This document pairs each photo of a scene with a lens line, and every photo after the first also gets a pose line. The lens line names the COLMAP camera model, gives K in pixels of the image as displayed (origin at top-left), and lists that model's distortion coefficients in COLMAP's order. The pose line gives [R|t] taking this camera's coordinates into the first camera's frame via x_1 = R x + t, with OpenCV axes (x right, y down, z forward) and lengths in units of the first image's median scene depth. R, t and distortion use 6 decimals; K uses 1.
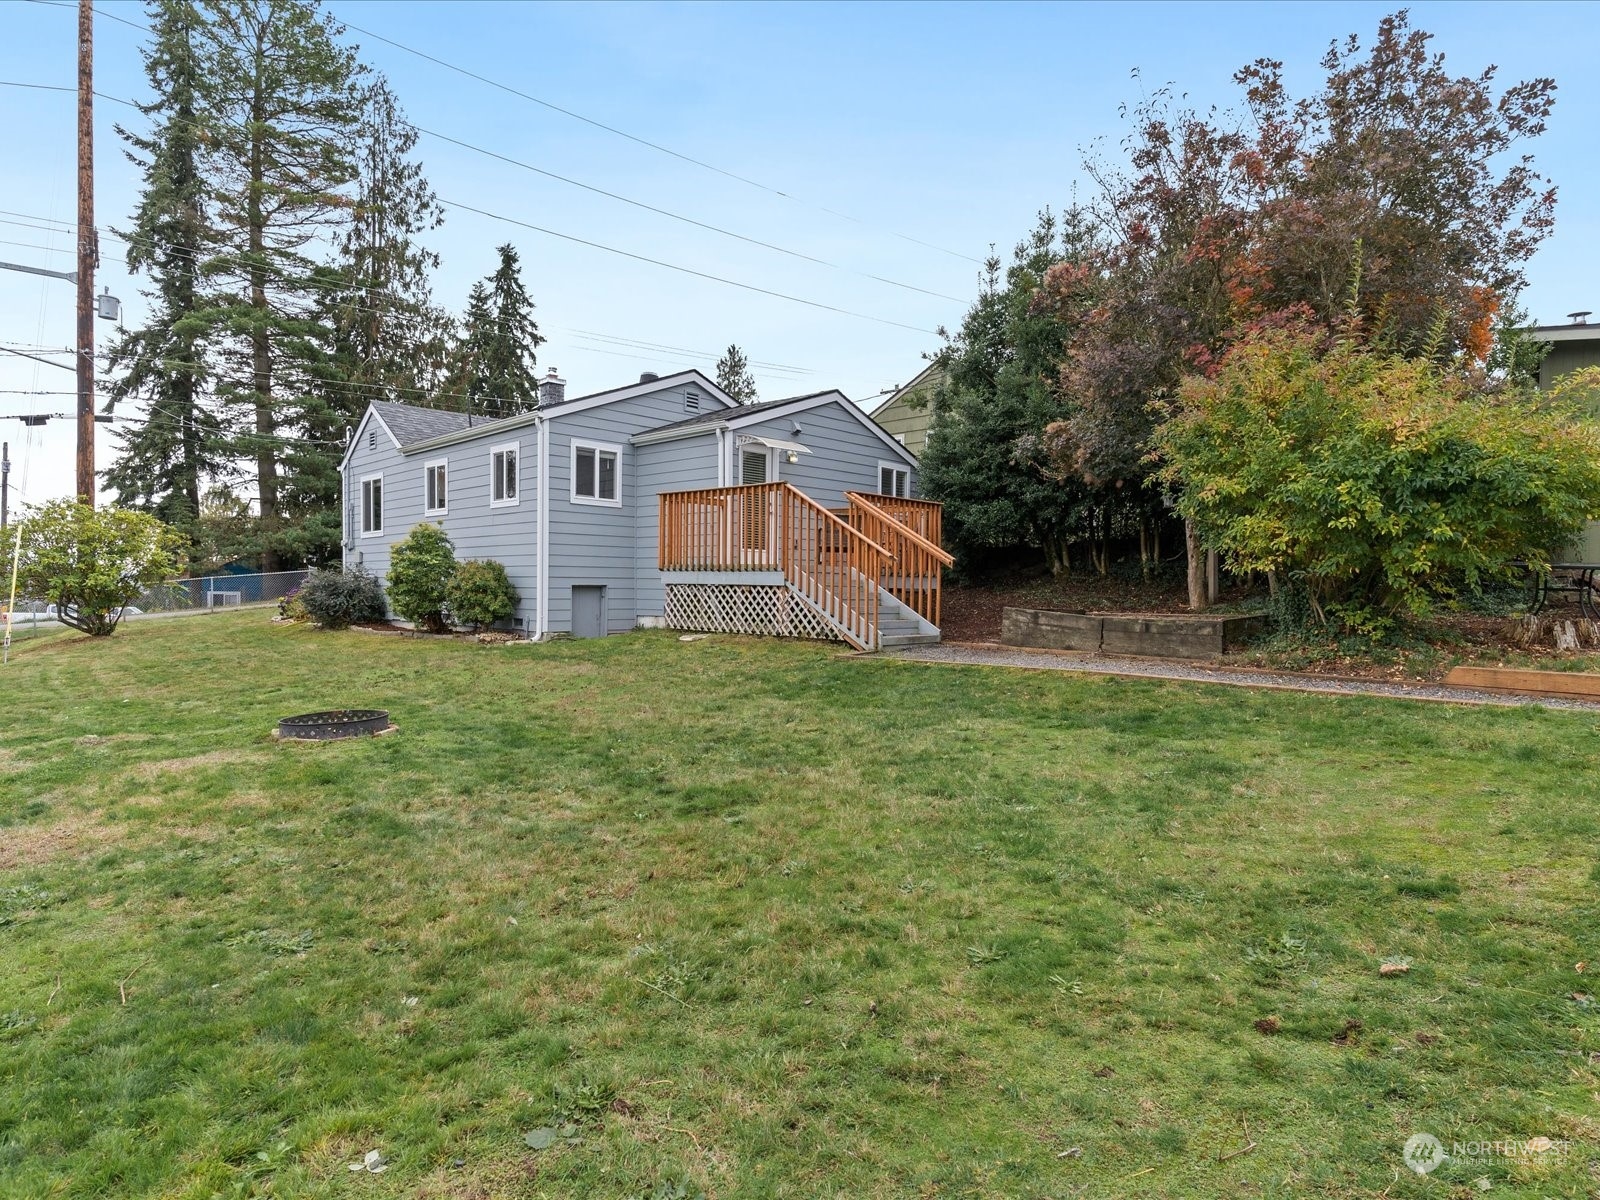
lens RADIAL K [[868.1, 0, 800.5], [0, 868.1, 597.4], [0, 0, 1]] dist [0.002869, 0.002780]
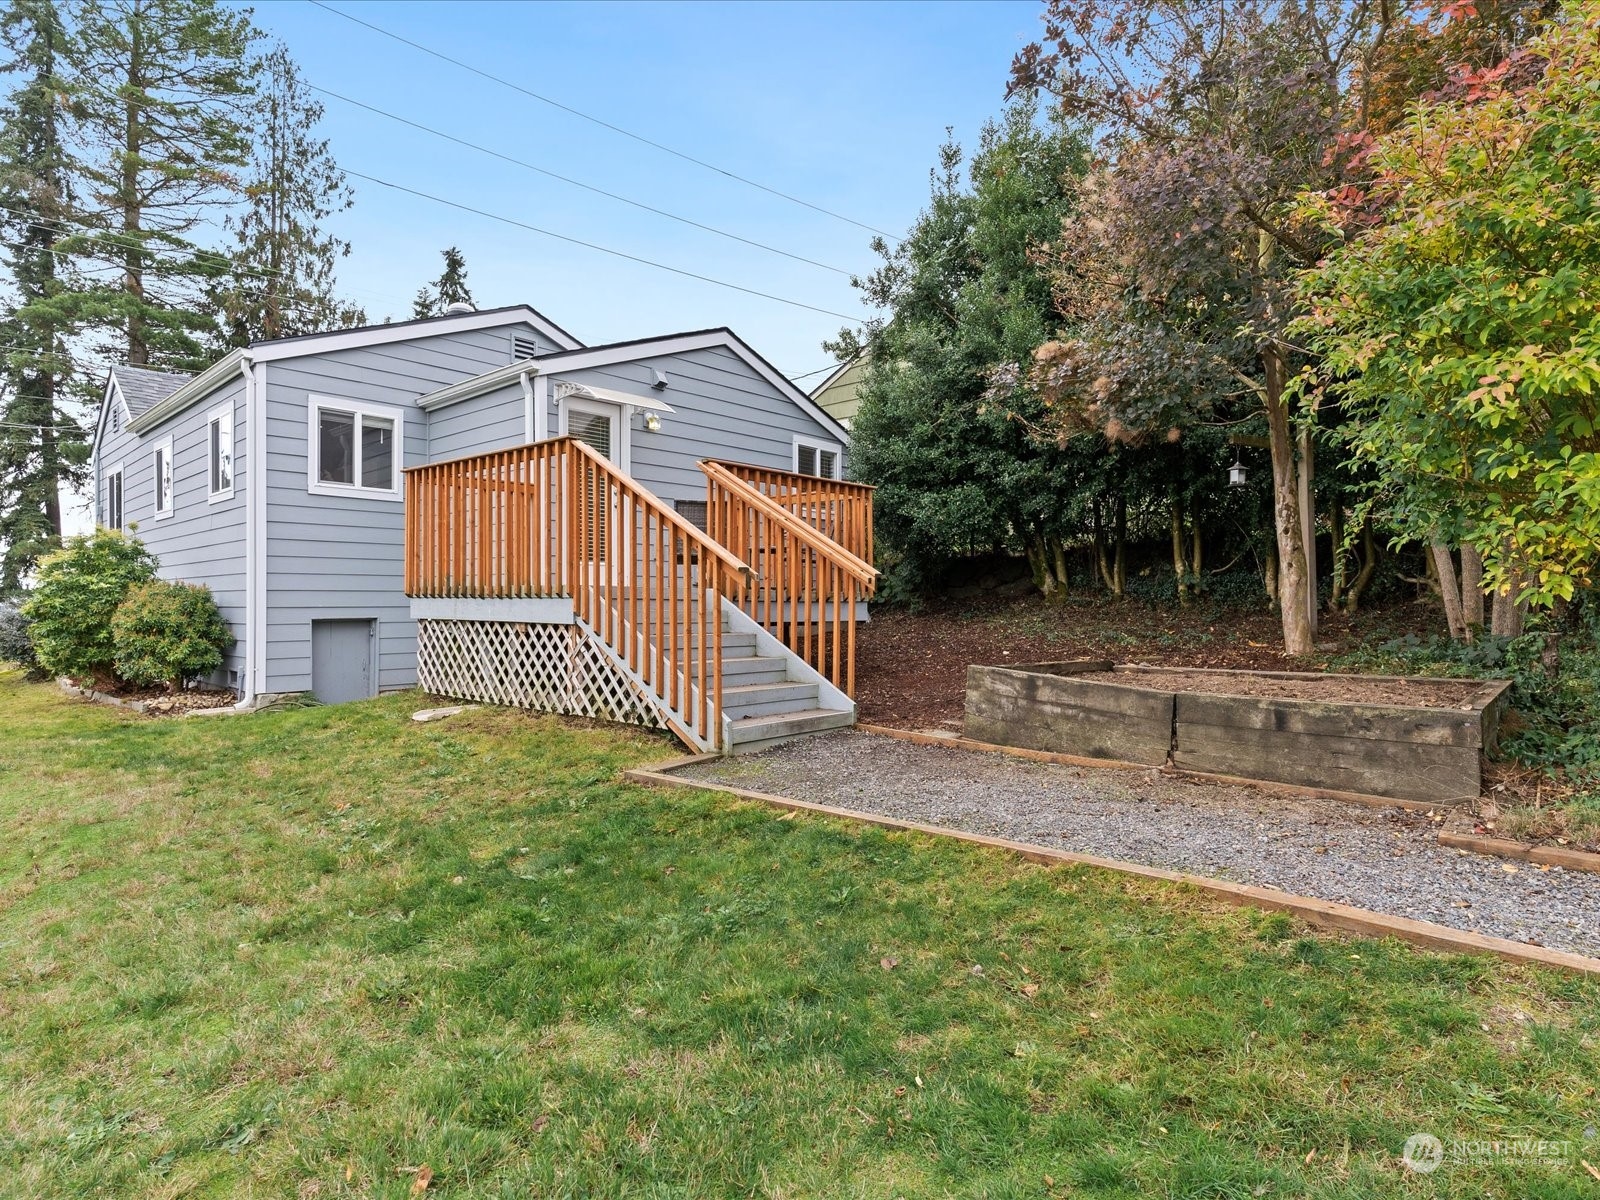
lens RADIAL K [[868.1, 0, 797.3], [0, 868.1, 599.0], [0, 0, 1]] dist [0.002869, 0.002780]
pose [[0.999629, -0.010607, 0.025103, 0.081094], [0.011025, 0.999802, -0.016562, -0.014101], [-0.024923, 0.016833, 0.999548, 0.327907]]
